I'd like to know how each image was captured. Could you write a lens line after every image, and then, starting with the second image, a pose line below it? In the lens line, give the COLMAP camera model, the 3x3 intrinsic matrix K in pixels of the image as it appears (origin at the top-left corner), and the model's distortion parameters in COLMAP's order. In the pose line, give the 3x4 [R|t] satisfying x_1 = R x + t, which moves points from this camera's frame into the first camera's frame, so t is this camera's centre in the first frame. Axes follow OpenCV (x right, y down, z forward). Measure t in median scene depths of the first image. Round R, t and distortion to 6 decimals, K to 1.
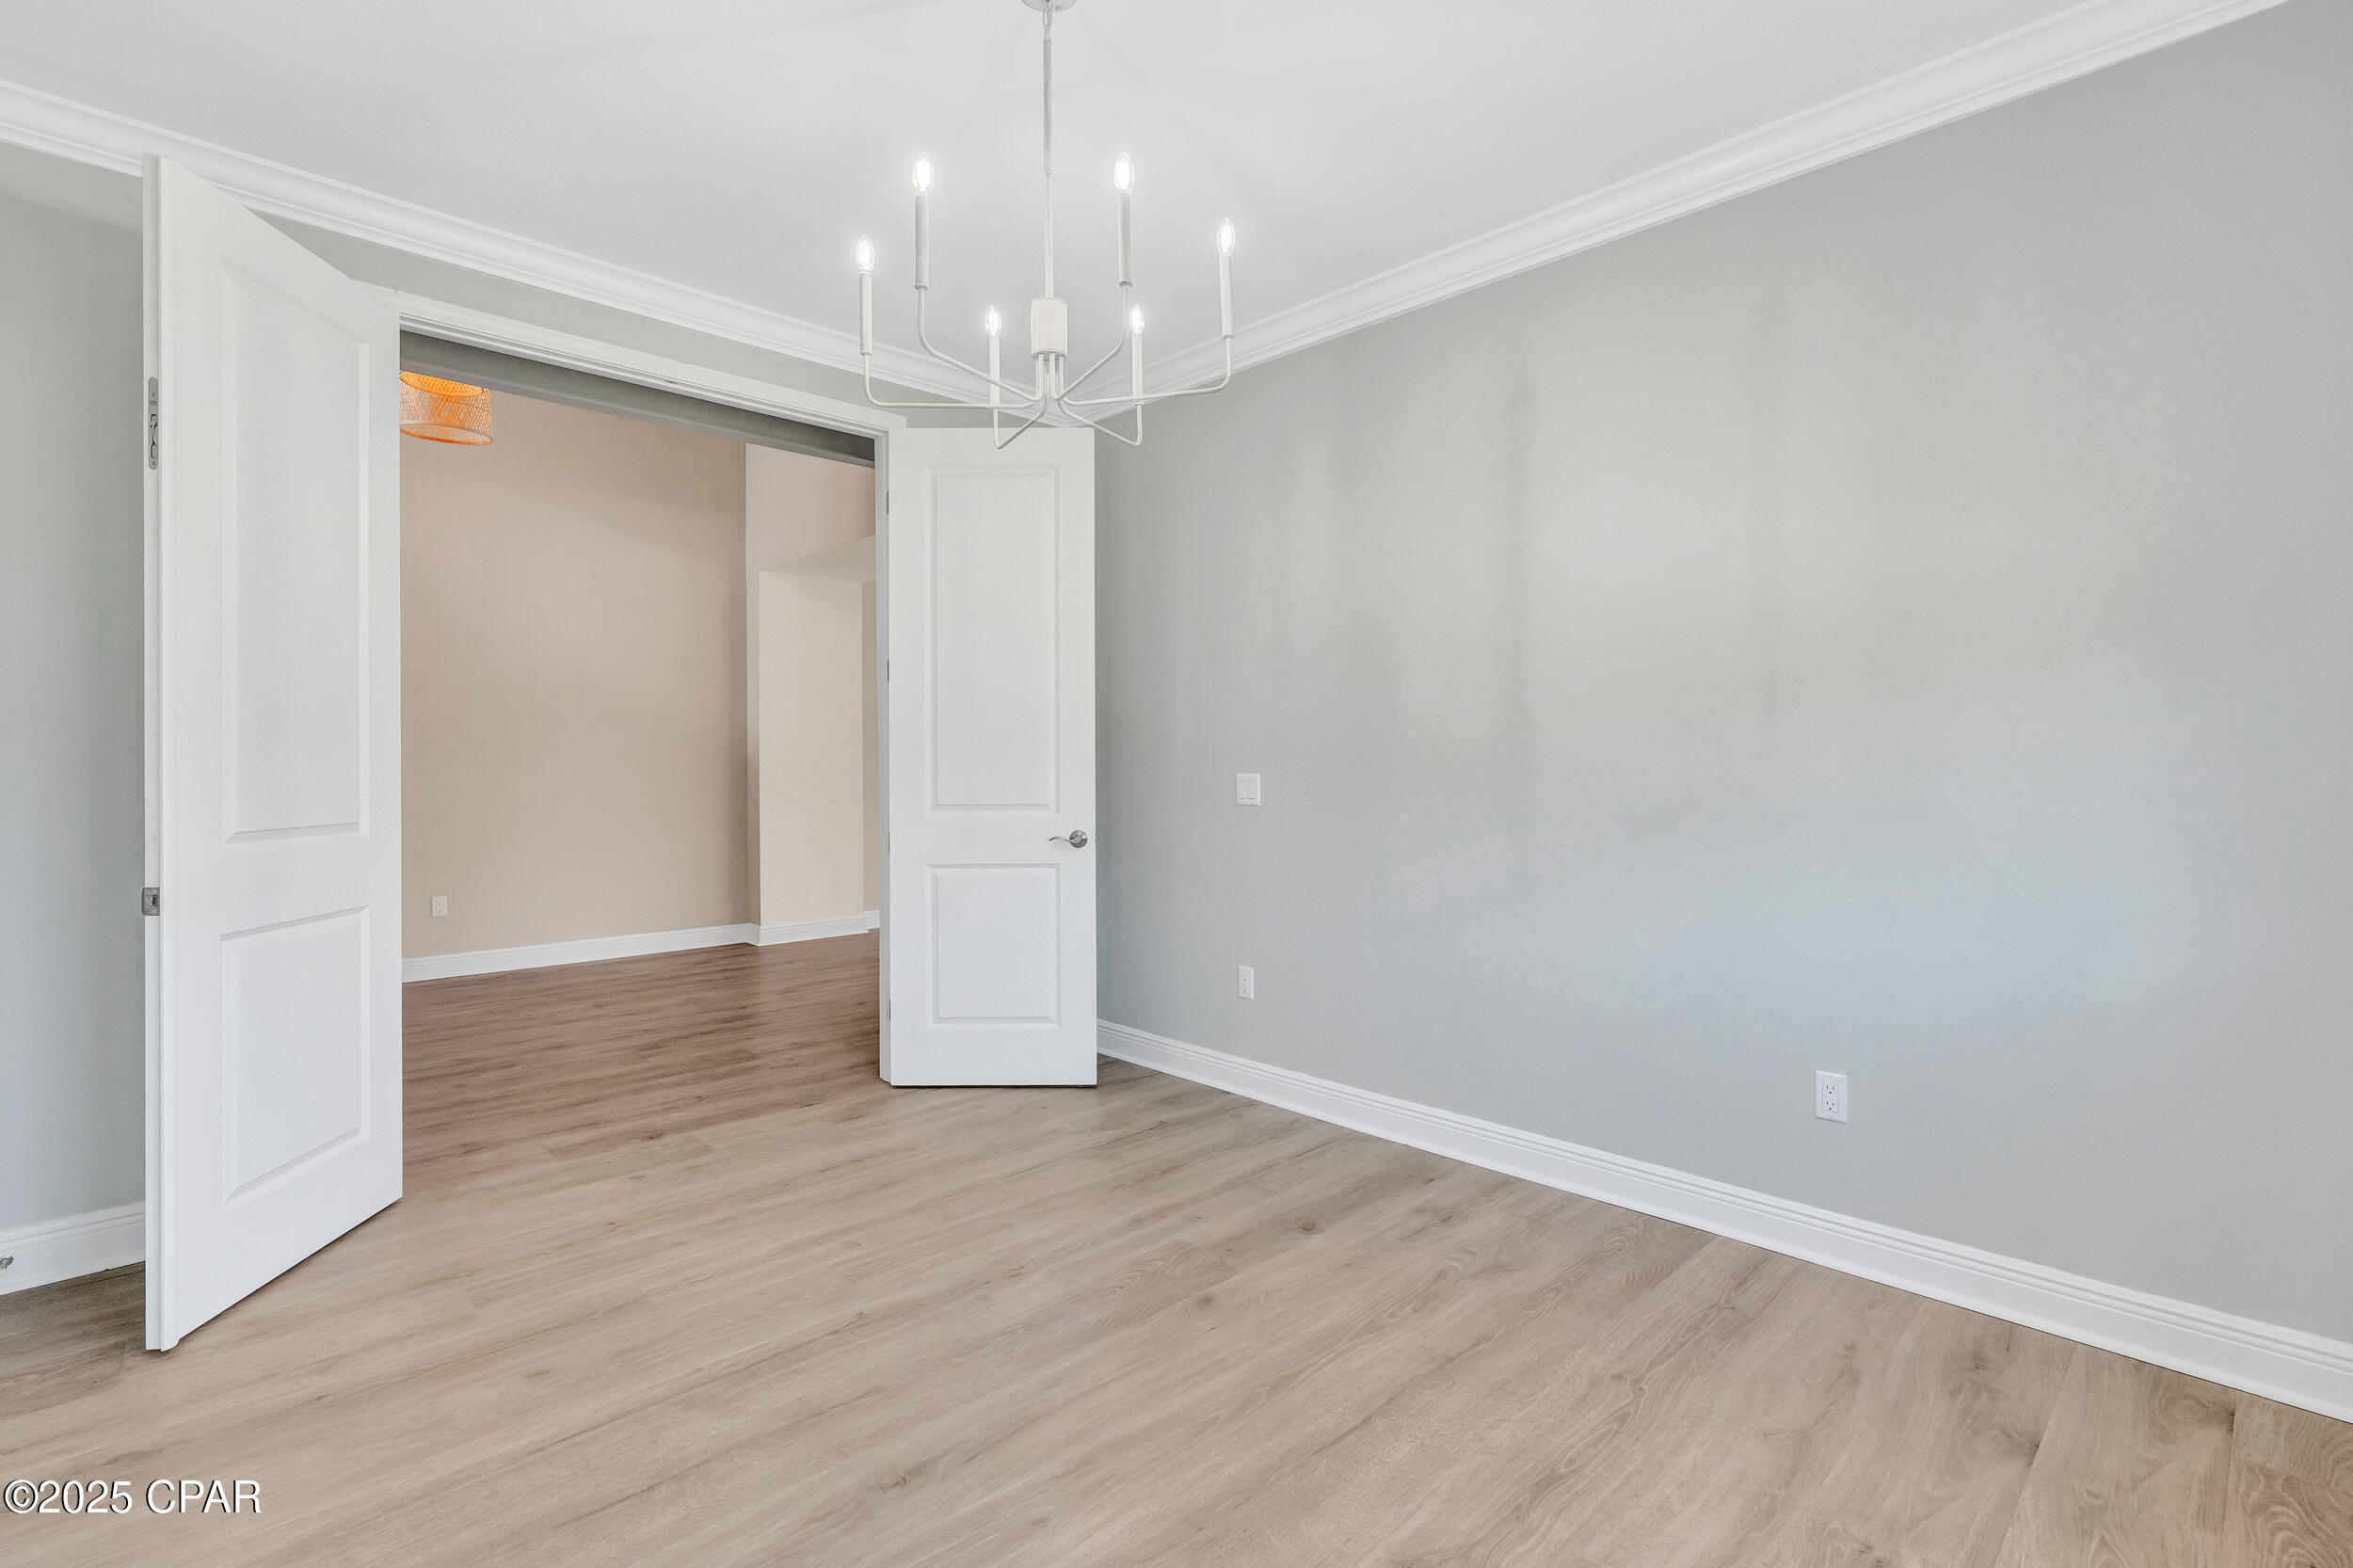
lens RADIAL K [[1050.8, 0, 1190.1], [0, 1050.8, 778.9], [0, 0, 1]] dist [-0.005307, 0.000803]
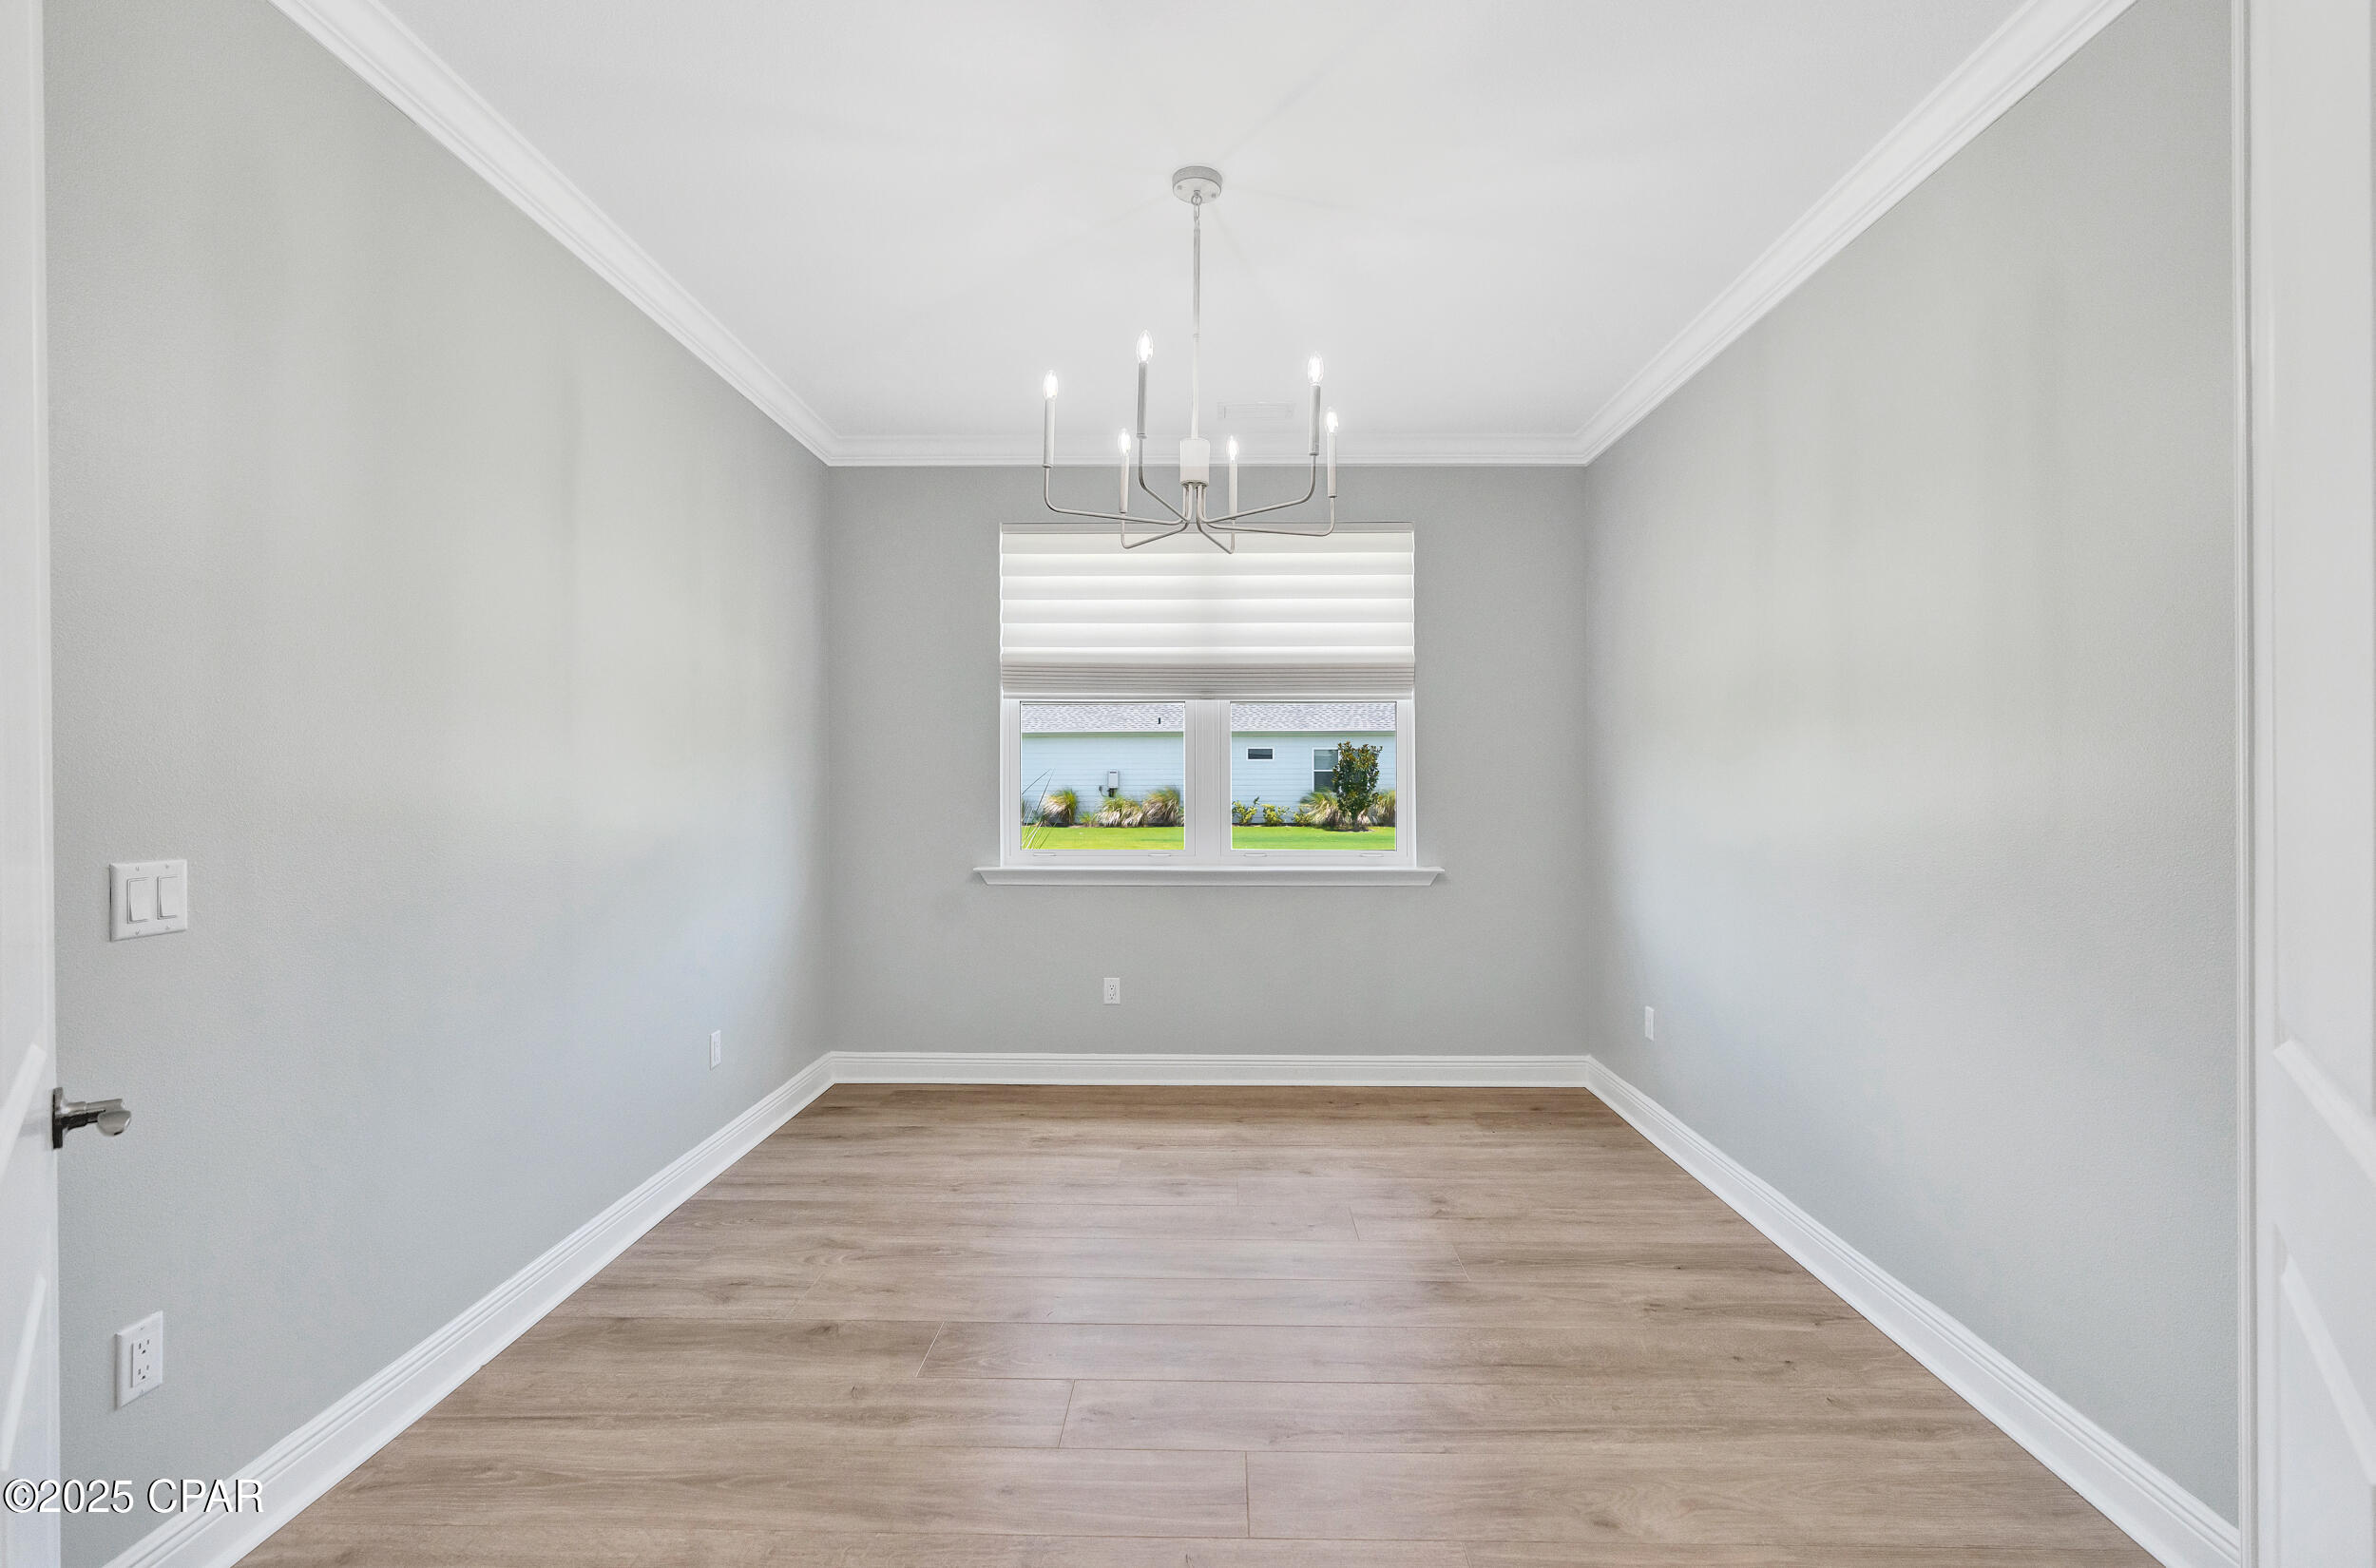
lens RADIAL K [[1097.9, 0, 1186.3], [0, 1097.9, 790.4], [0, 0, 1]] dist [-0.018155, 0.015664]
pose [[-0.693956, -0.005229, 0.719999, -0.903167], [0.010891, 0.999783, 0.017758, -0.059306], [-0.719935, 0.020165, -0.693748, 1.637601]]
